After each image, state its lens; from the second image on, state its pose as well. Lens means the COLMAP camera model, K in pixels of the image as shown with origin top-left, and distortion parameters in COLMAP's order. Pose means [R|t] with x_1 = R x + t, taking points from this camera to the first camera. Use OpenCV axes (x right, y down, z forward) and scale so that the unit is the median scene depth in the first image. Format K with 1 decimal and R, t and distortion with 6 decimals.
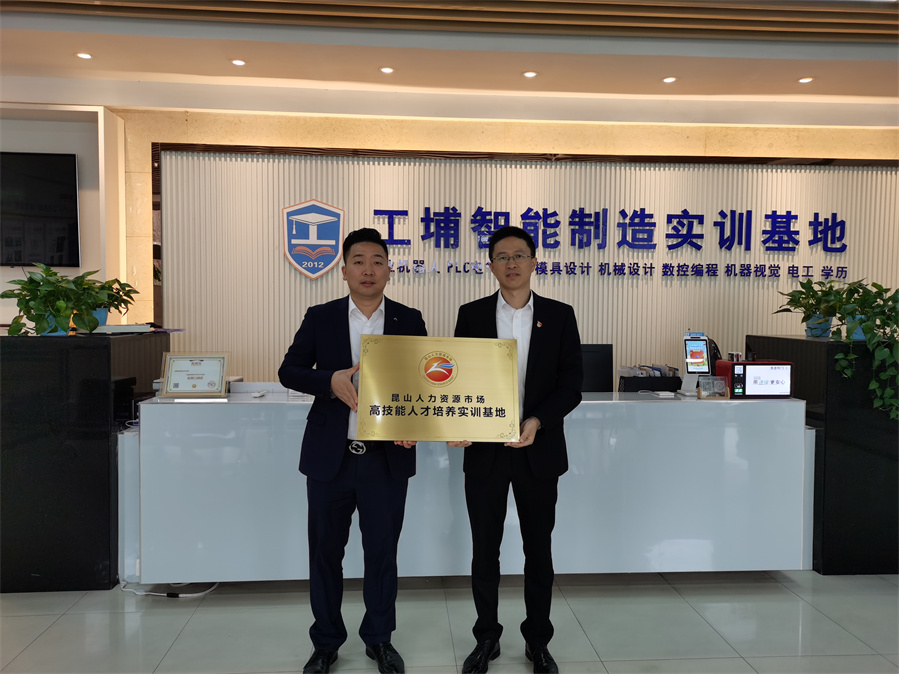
lens RADIAL K [[696.6, 0, 449.5], [0, 696.6, 337.0], [0, 0, 1]] dist [0.059458, -0.067185]
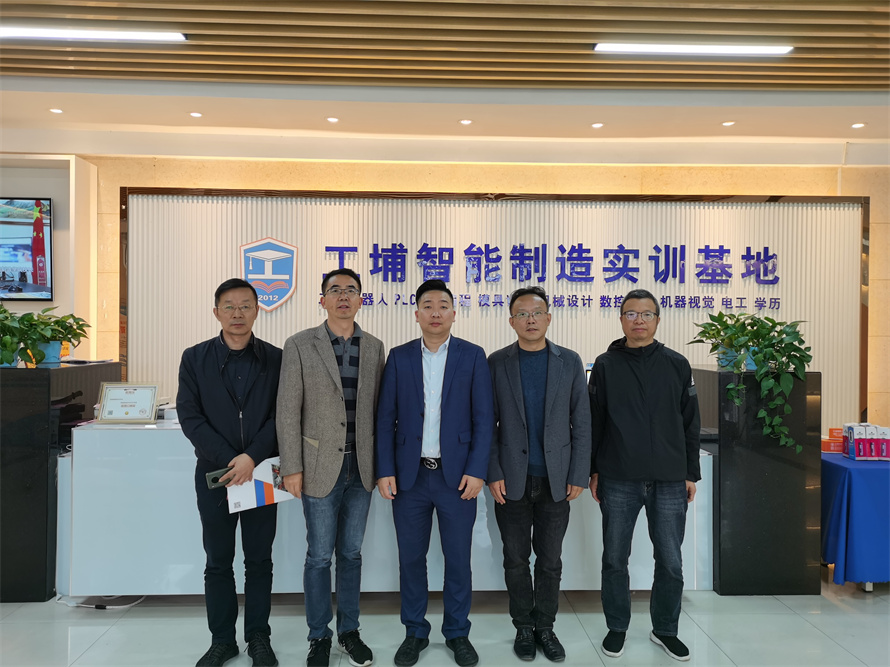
lens RADIAL K [[689.6, 0, 445.0], [0, 689.6, 333.5], [0, 0, 1]] dist [0.059458, -0.067185]
pose [[0.999372, -0.001638, -0.035387, 0.109549], [0.000251, 0.999233, -0.039166, -0.007436], [0.035424, 0.039133, 0.998606, -0.044696]]
